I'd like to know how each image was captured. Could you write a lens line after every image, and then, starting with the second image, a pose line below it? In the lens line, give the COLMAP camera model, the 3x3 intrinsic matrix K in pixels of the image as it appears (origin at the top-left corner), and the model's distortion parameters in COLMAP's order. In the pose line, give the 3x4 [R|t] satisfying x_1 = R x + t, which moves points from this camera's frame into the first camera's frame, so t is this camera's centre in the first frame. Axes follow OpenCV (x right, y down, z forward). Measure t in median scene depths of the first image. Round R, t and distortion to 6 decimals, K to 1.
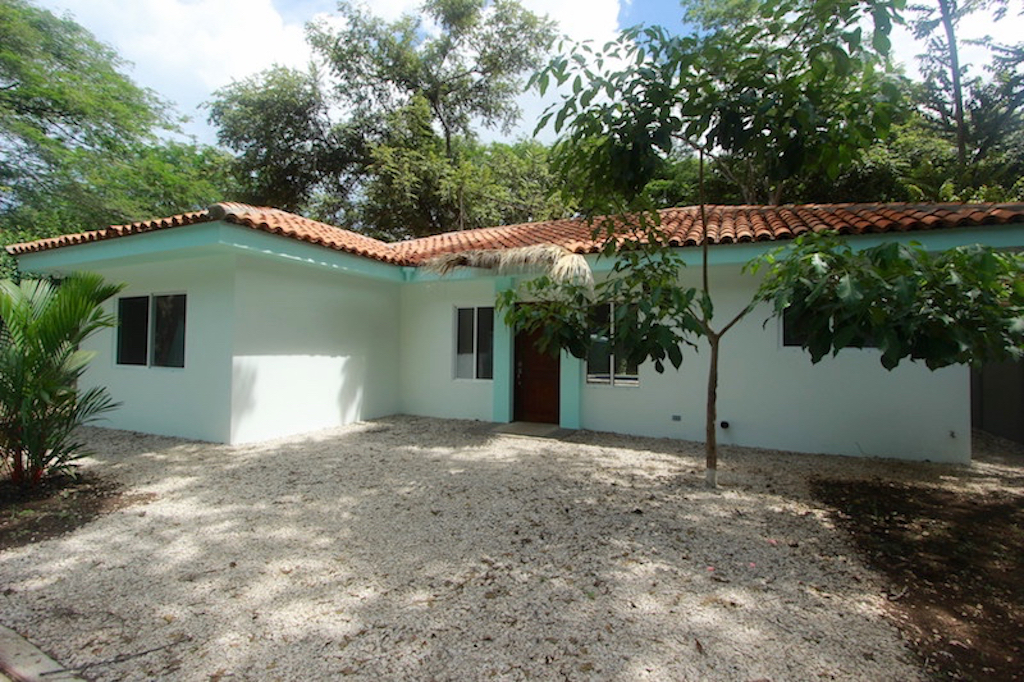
lens RADIAL K [[475.3, 0, 512.9], [0, 475.3, 333.9], [0, 0, 1]] dist [-0.013011, 0.000897]
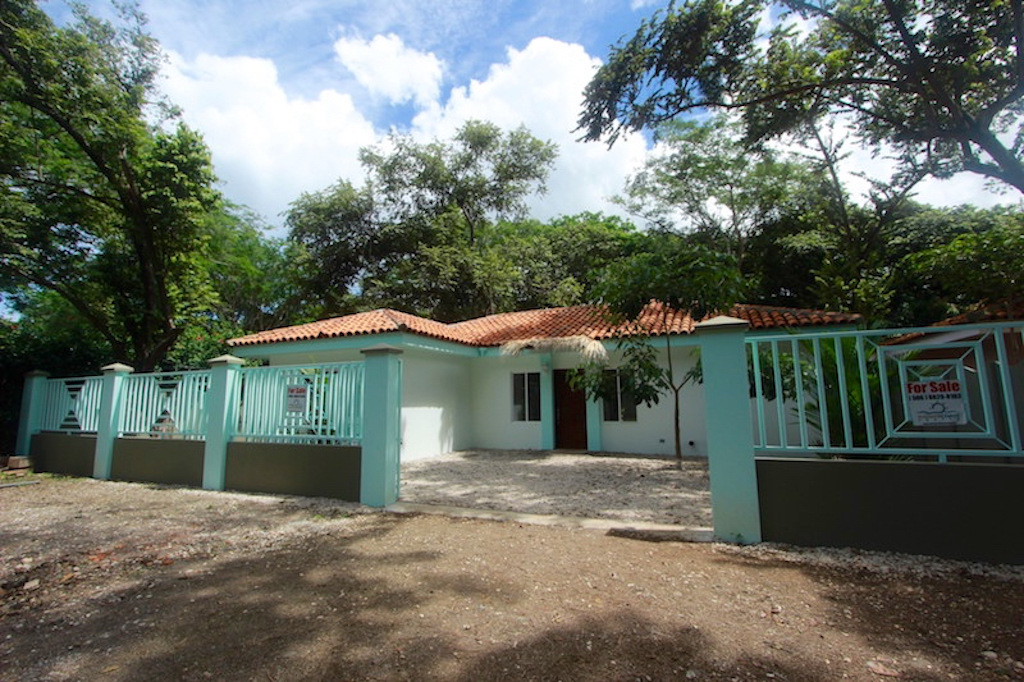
lens RADIAL K [[475.3, 0, 520.1], [0, 475.3, 332.0], [0, 0, 1]] dist [-0.013011, 0.000897]
pose [[0.999084, -0.021022, 0.037266, -0.144372], [0.025203, 0.992984, -0.115530, -0.010386], [-0.034576, 0.116364, 0.992605, -0.479777]]
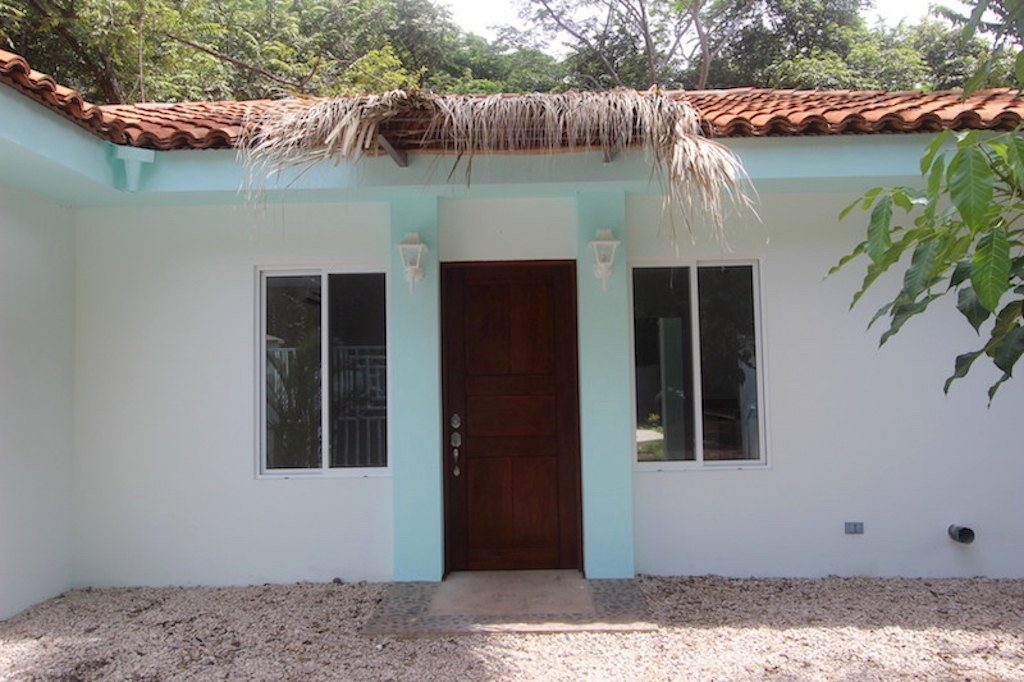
lens RADIAL K [[830.7, 0, 515.2], [0, 830.7, 336.4], [0, 0, 1]] dist [0.003680, 0.006392]
pose [[0.913929, -0.009885, 0.405753, -0.197869], [0.020481, 0.999553, -0.021782, 0.009122], [-0.405357, 0.028217, 0.913723, 0.335051]]
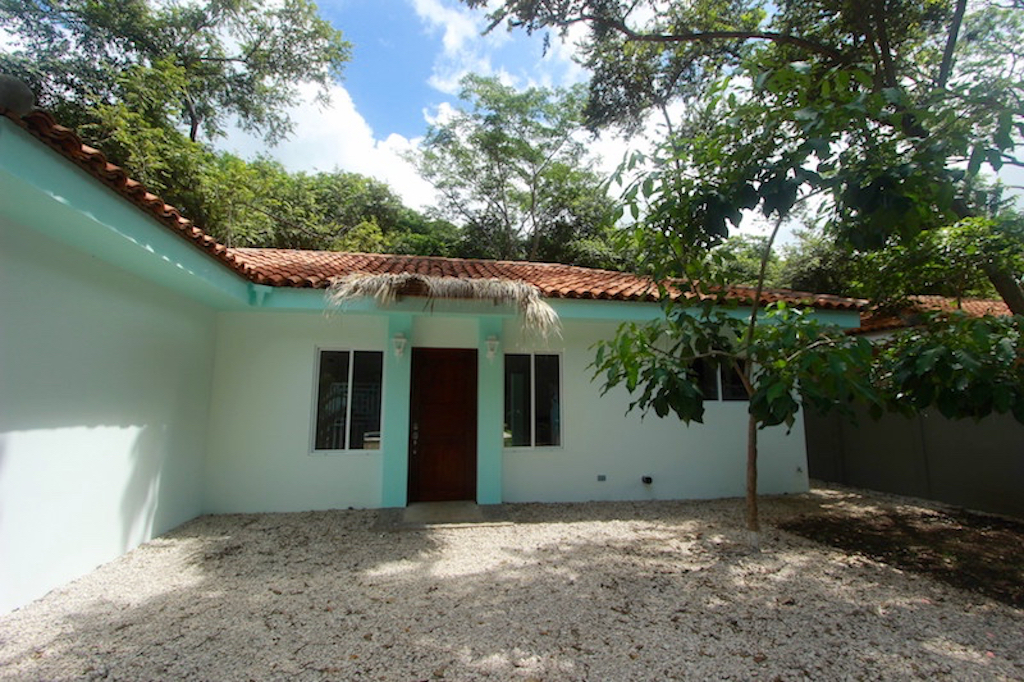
lens RADIAL K [[475.3, 0, 519.7], [0, 475.3, 333.5], [0, 0, 1]] dist [-0.013011, 0.000897]
pose [[0.814339, 0.070653, 0.576073, -0.280354], [-0.006708, 0.993642, -0.112382, -0.001323], [-0.580350, 0.087653, 0.809636, 0.241145]]
